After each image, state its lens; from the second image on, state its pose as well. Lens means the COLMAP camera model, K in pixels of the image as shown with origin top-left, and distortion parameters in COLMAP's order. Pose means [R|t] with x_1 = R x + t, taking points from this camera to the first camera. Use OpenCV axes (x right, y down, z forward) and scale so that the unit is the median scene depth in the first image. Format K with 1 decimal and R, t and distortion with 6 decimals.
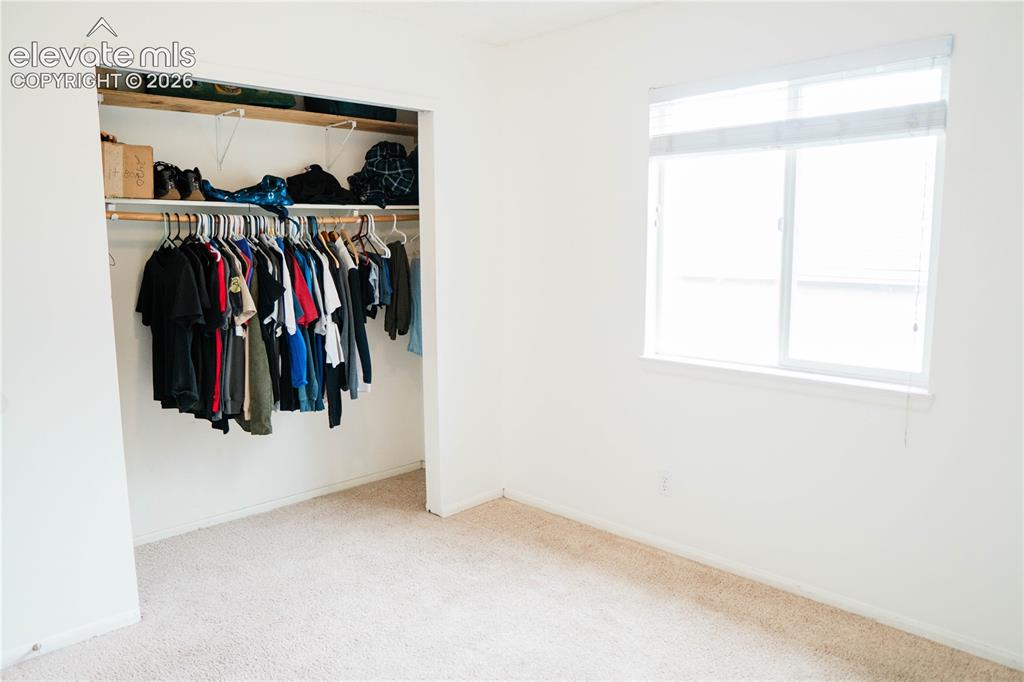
lens RADIAL K [[714.8, 0, 508.2], [0, 714.8, 342.0], [0, 0, 1]] dist [-0.109555, 0.066568]
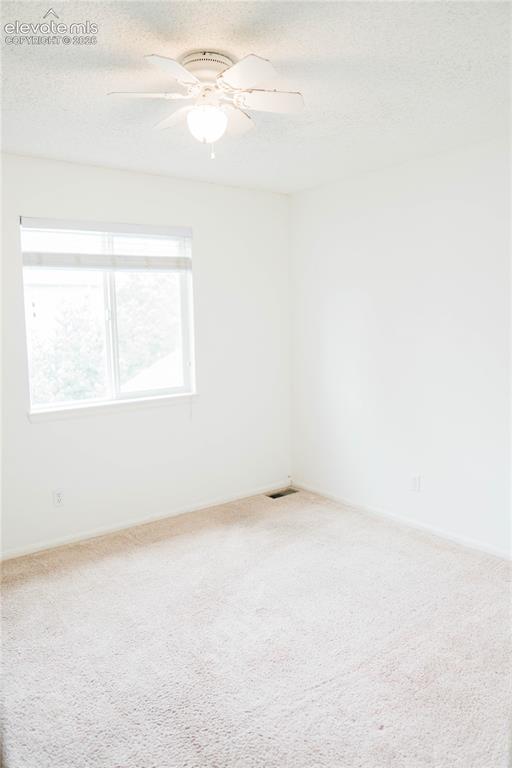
lens RADIAL K [[536.1, 0, 256.0], [0, 536.1, 384.0], [0, 0, 1]] dist [-0.109555, 0.066568]
pose [[0.131689, -0.113518, 0.984770, -0.781730], [0.162040, 0.982525, 0.091590, -0.059299], [-0.977958, 0.147510, 0.147783, 0.452761]]
